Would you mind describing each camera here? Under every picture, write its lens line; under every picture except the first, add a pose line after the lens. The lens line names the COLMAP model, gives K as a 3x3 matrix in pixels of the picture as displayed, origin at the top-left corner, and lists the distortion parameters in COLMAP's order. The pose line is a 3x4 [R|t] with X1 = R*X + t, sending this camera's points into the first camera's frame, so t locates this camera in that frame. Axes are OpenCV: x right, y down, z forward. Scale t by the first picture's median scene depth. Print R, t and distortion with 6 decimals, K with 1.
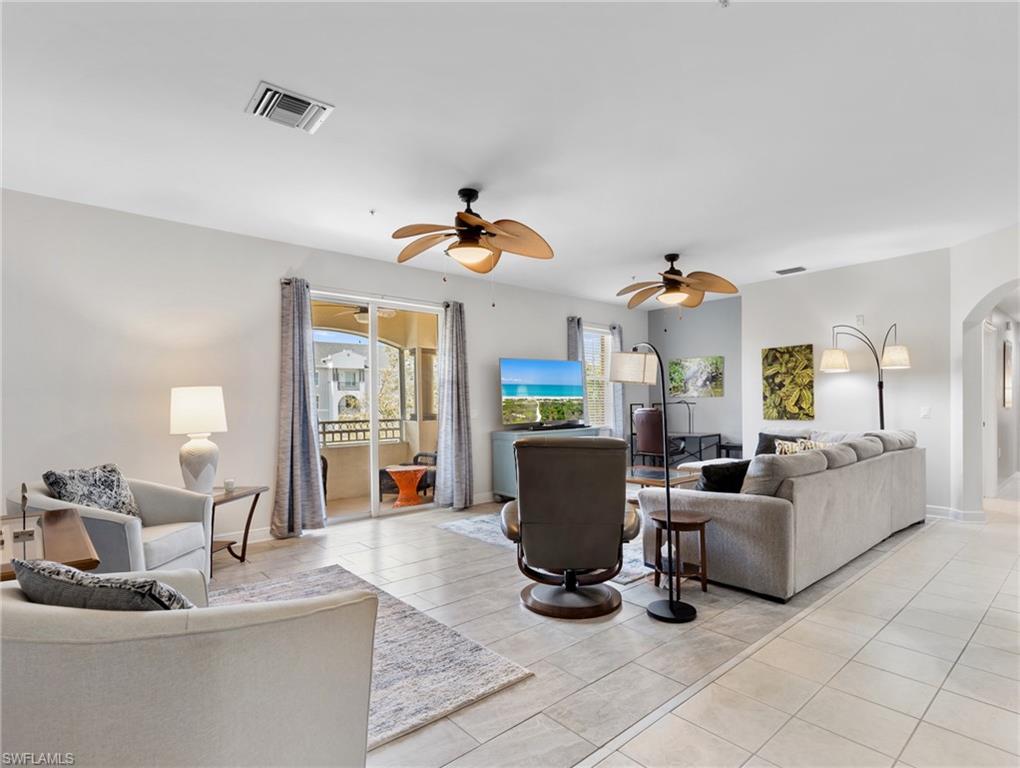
lens RADIAL K [[522.6, 0, 516.8], [0, 522.6, 404.7], [0, 0, 1]] dist [0.002935, 0.000324]
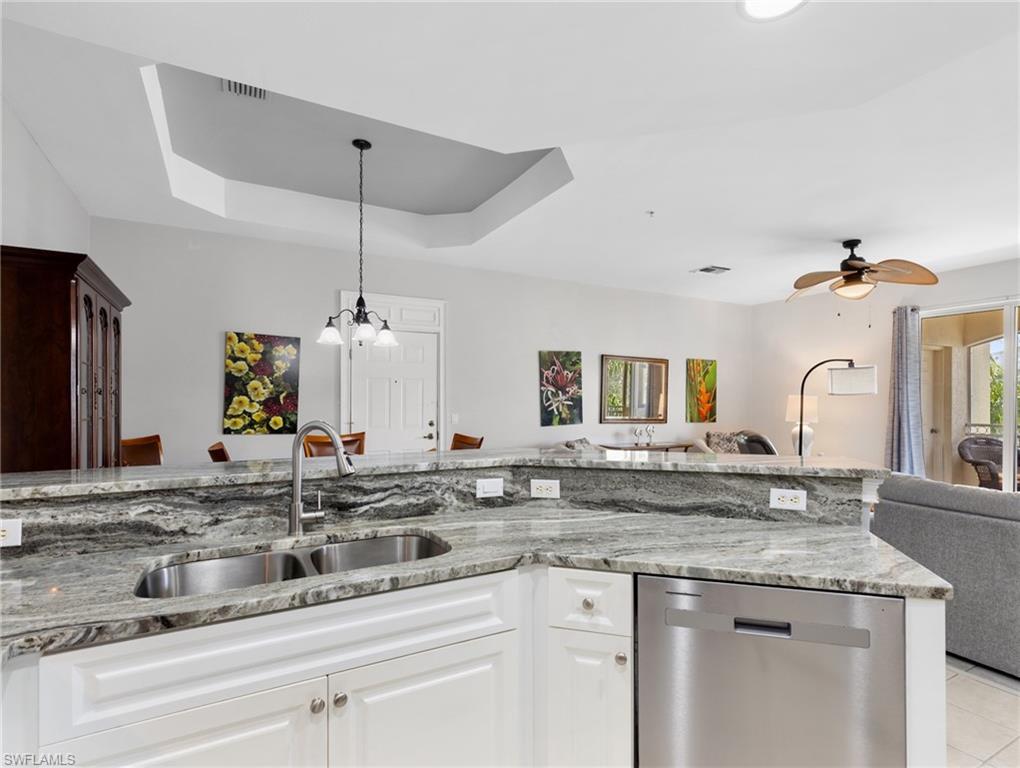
lens RADIAL K [[522.6, 0, 516.8], [0, 522.6, 404.7], [0, 0, 1]] dist [0.002935, 0.000324]
pose [[-0.215240, 0.016209, -0.976427, 0.794176], [-0.007866, 0.999801, 0.018331, -0.017196], [0.976530, 0.011626, -0.215070, 0.293618]]
